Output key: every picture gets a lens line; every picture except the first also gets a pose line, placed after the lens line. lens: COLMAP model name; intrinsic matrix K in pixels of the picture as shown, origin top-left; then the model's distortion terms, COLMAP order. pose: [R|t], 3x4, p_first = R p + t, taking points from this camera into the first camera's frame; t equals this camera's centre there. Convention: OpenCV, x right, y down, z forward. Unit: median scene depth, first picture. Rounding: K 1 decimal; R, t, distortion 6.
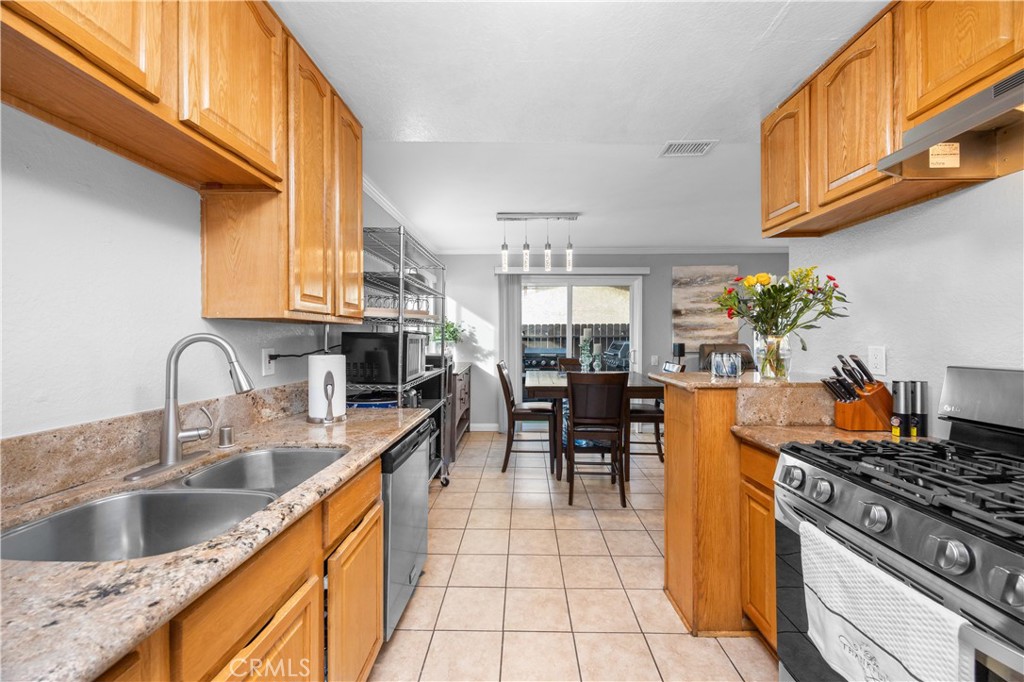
lens RADIAL K [[398.3, 0, 512.3], [0, 398.3, 338.0], [0, 0, 1]] dist [0.000693, 0.000299]
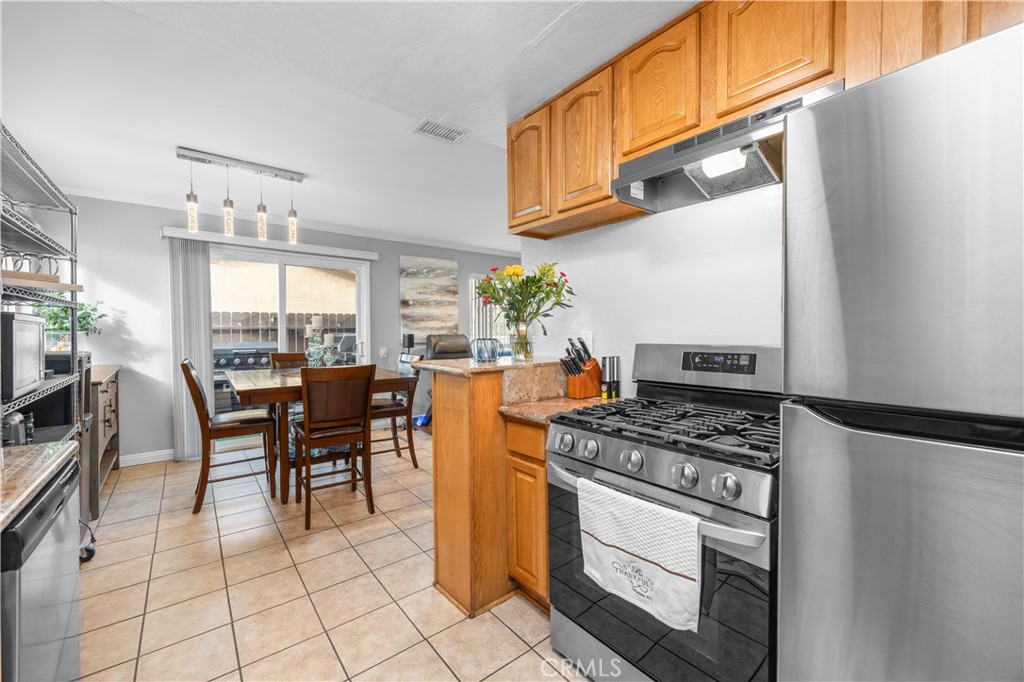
lens RADIAL K [[417.2, 0, 512.0], [0, 417.2, 341.0], [0, 0, 1]] dist [0.000075, 0.000077]
pose [[0.768201, -0.016567, 0.639995, -0.090222], [0.002510, 0.999735, 0.022866, 0.014960], [-0.640204, -0.015959, 0.768039, 0.092263]]
